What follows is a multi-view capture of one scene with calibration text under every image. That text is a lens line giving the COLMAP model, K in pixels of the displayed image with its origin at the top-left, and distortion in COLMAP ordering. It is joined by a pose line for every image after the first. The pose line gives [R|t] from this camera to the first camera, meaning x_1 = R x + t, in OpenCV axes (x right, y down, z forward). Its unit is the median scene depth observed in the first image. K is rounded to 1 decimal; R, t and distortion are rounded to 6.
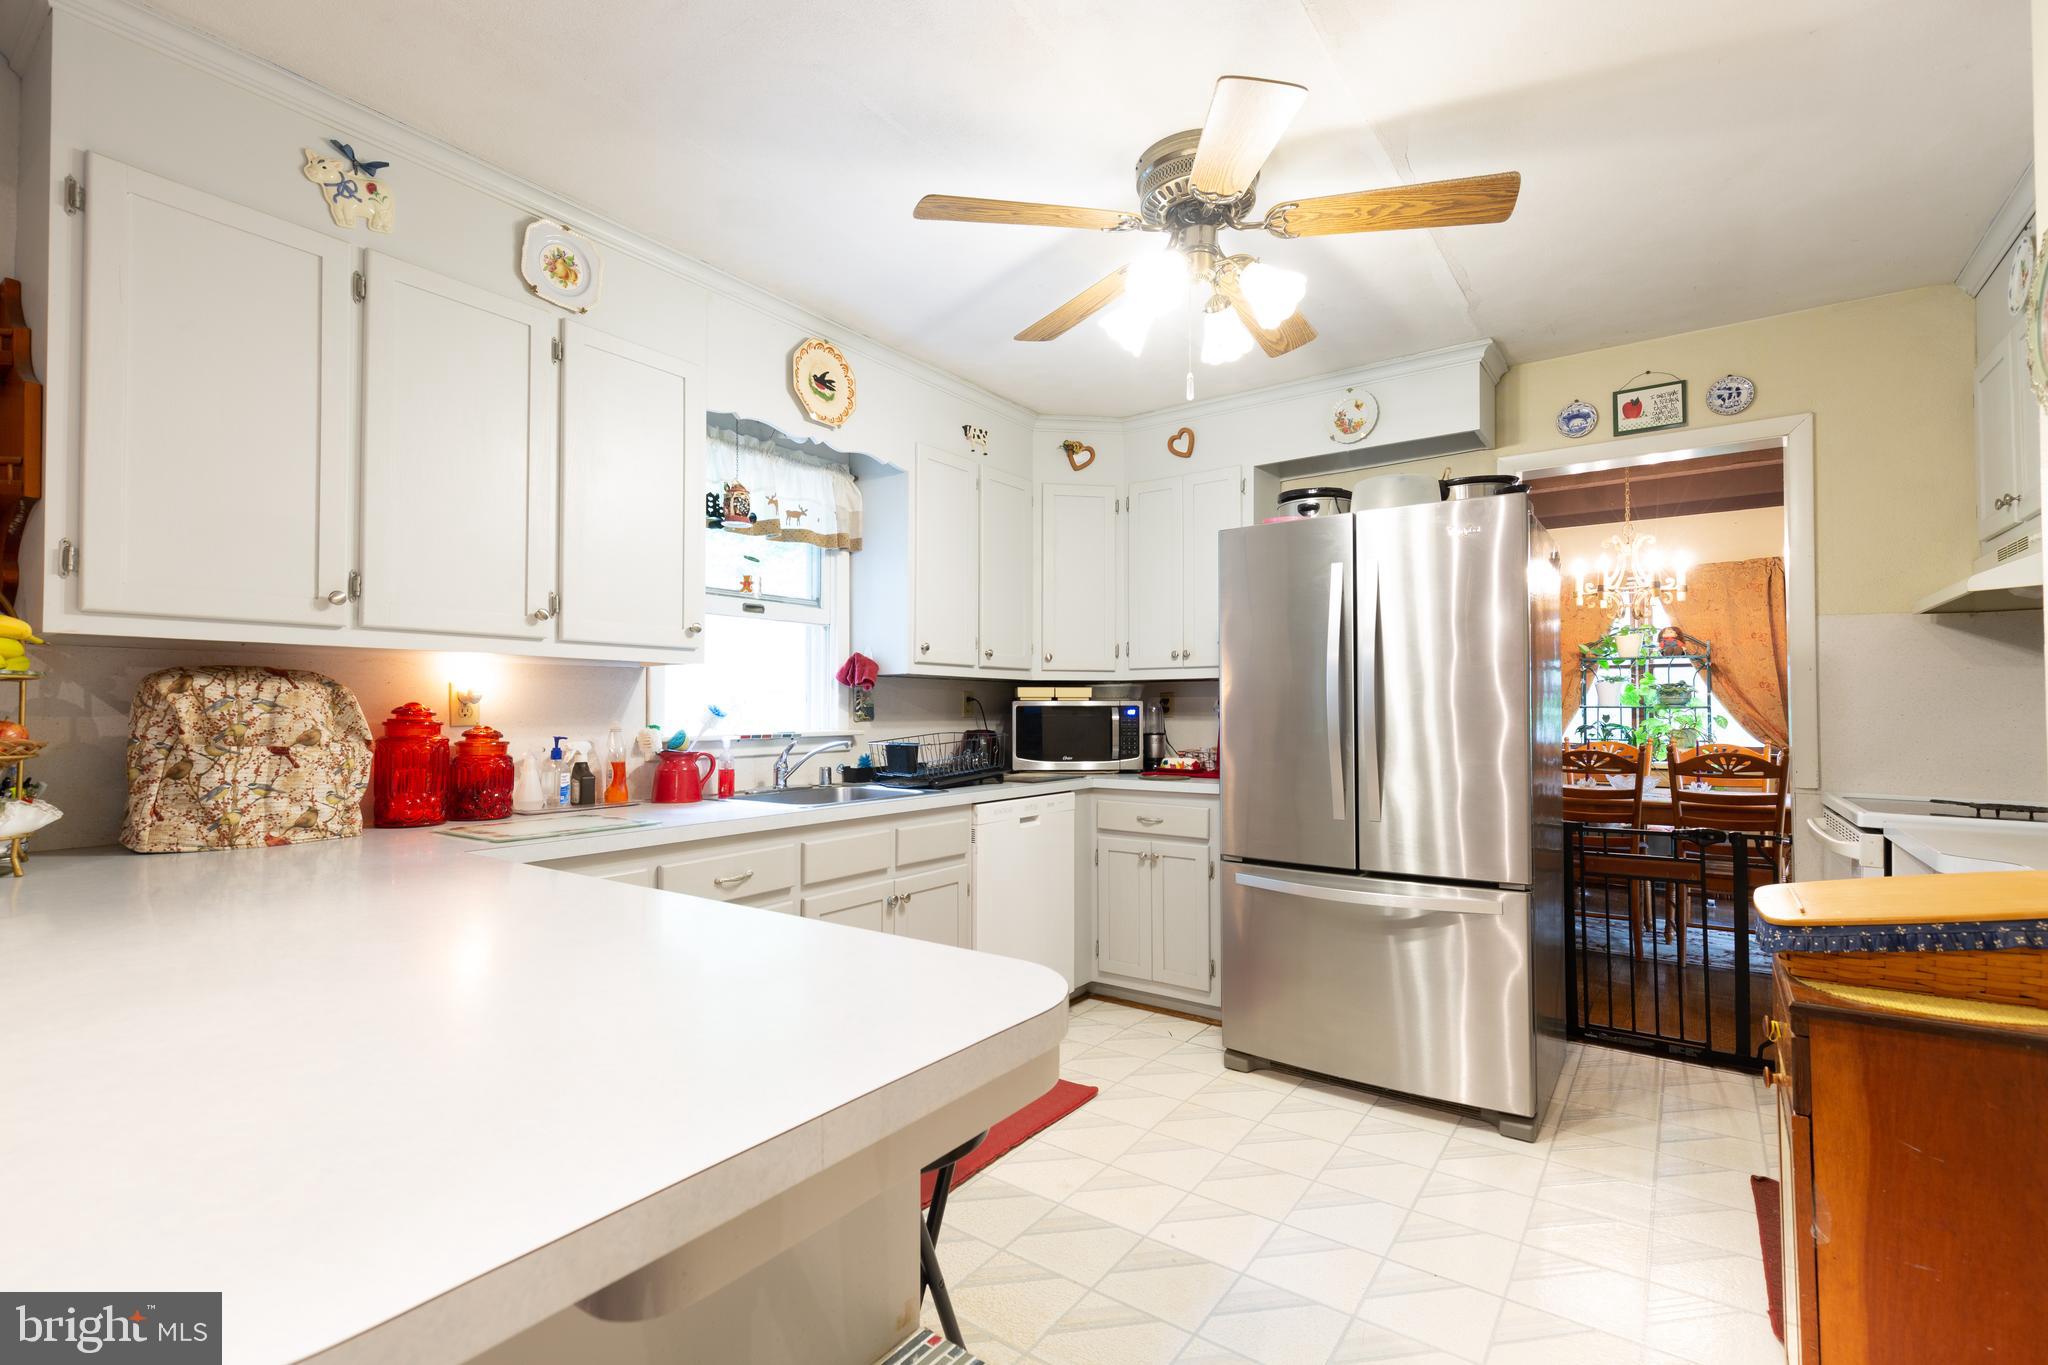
lens RADIAL K [[926.7, 0, 1018.5], [0, 926.7, 689.9], [0, 0, 1]] dist [0.005144, -0.000168]
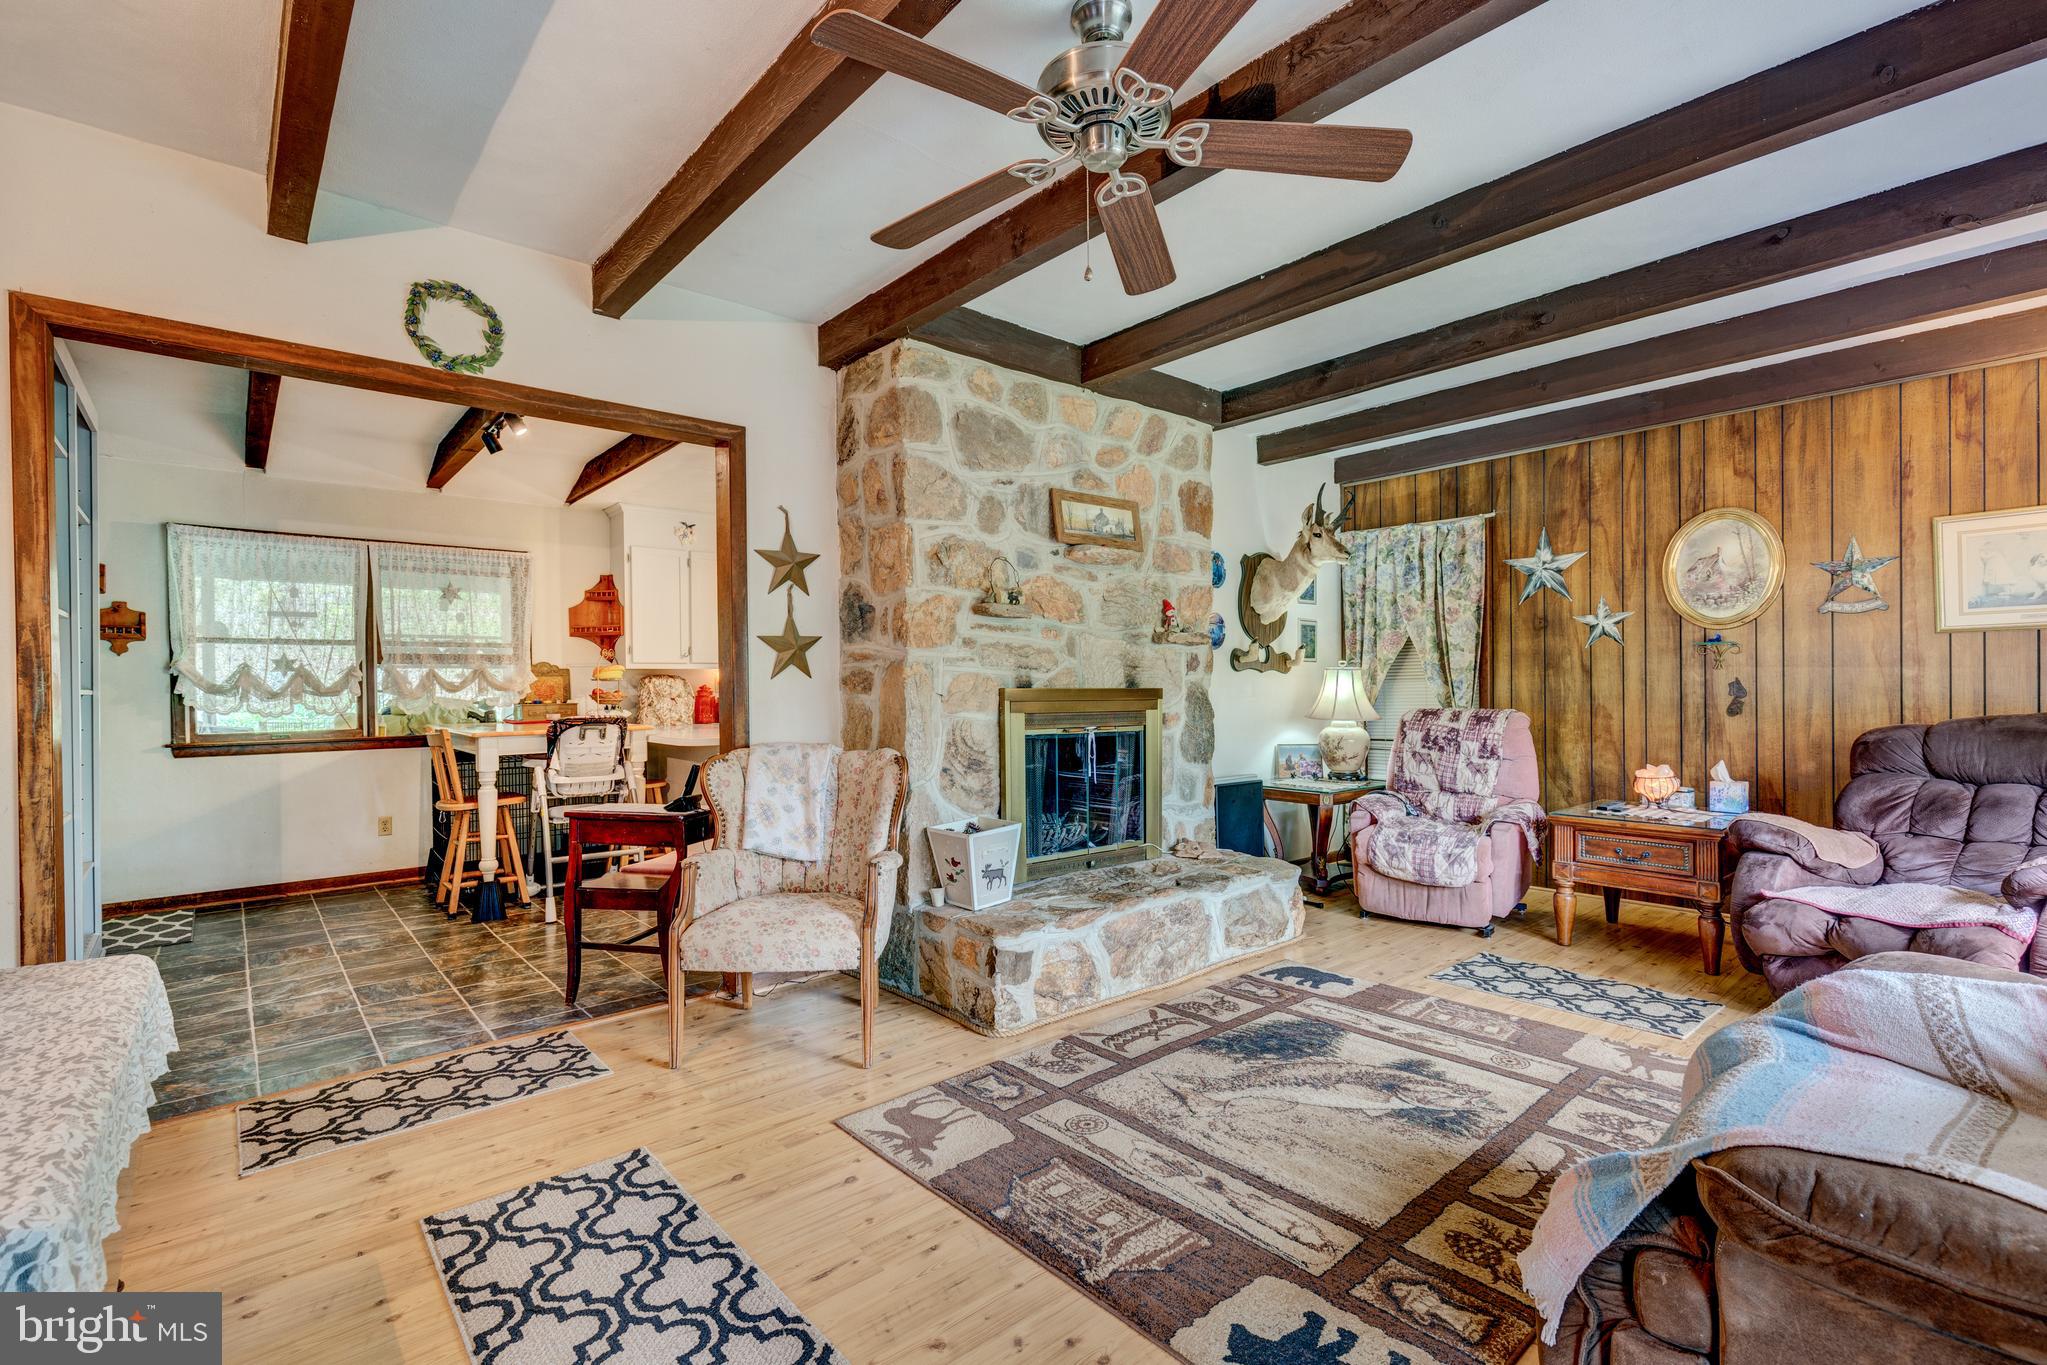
lens RADIAL K [[926.2, 0, 1002.2], [0, 926.2, 689.4], [0, 0, 1]] dist [0.005144, -0.000168]
pose [[0.969337, -0.008070, -0.245603, 0.602172], [0.014564, 0.999590, 0.024635, -0.018175], [0.245304, -0.027456, 0.969057, -0.988353]]
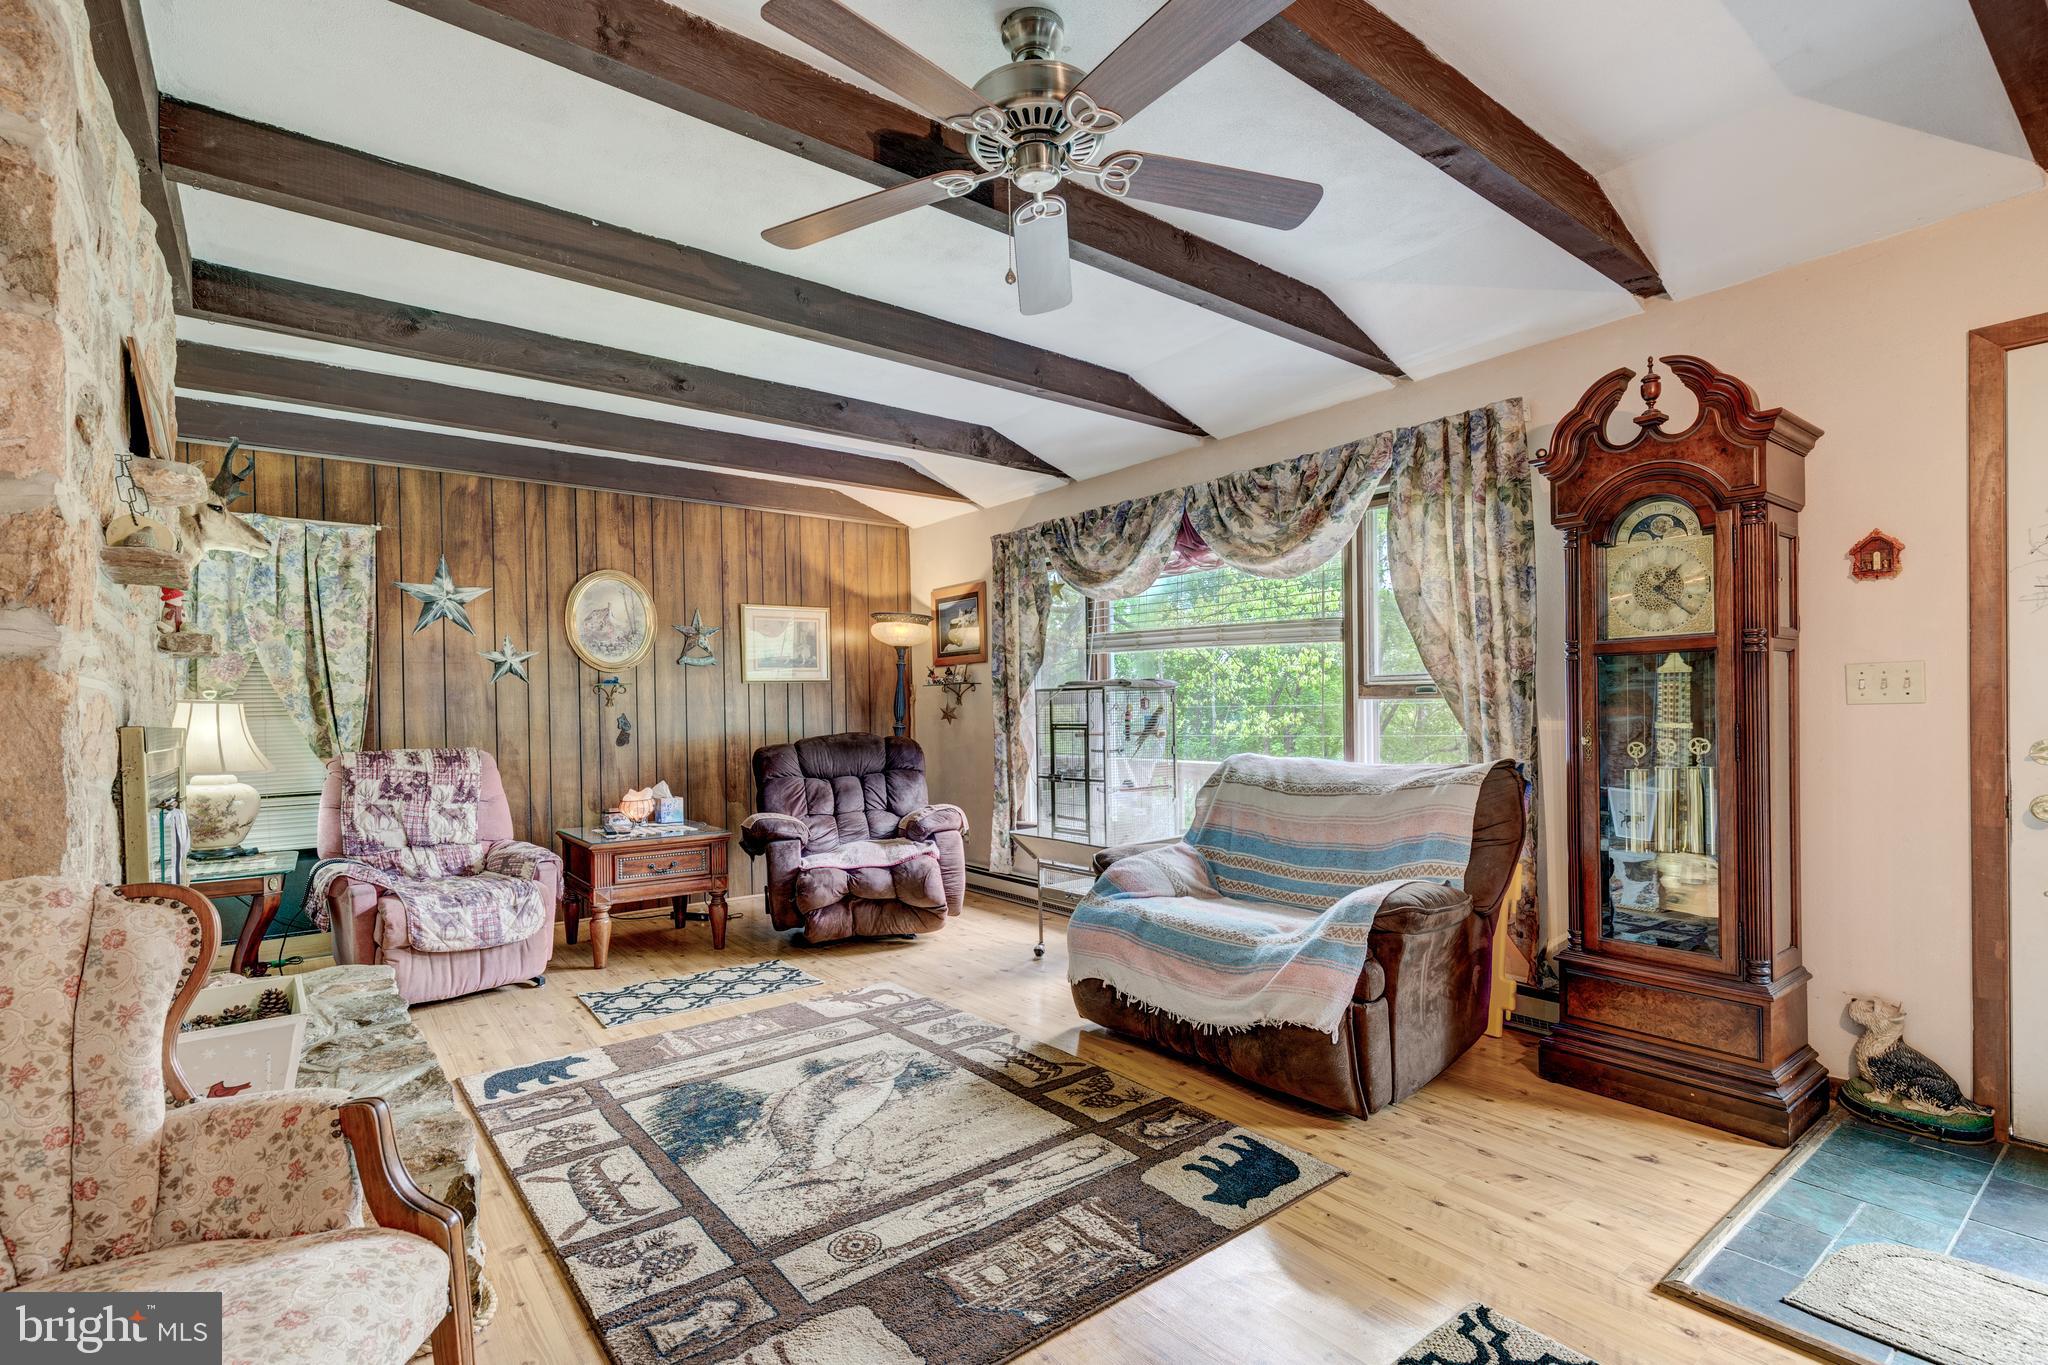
lens RADIAL K [[926.7, 0, 1033.5], [0, 926.7, 716.0], [0, 0, 1]] dist [0.005144, -0.000168]
pose [[0.290849, -0.012187, 0.956691, 0.069102], [-0.005046, 0.999885, 0.014271, -0.010749], [-0.956756, -0.008978, 0.290754, -0.636300]]
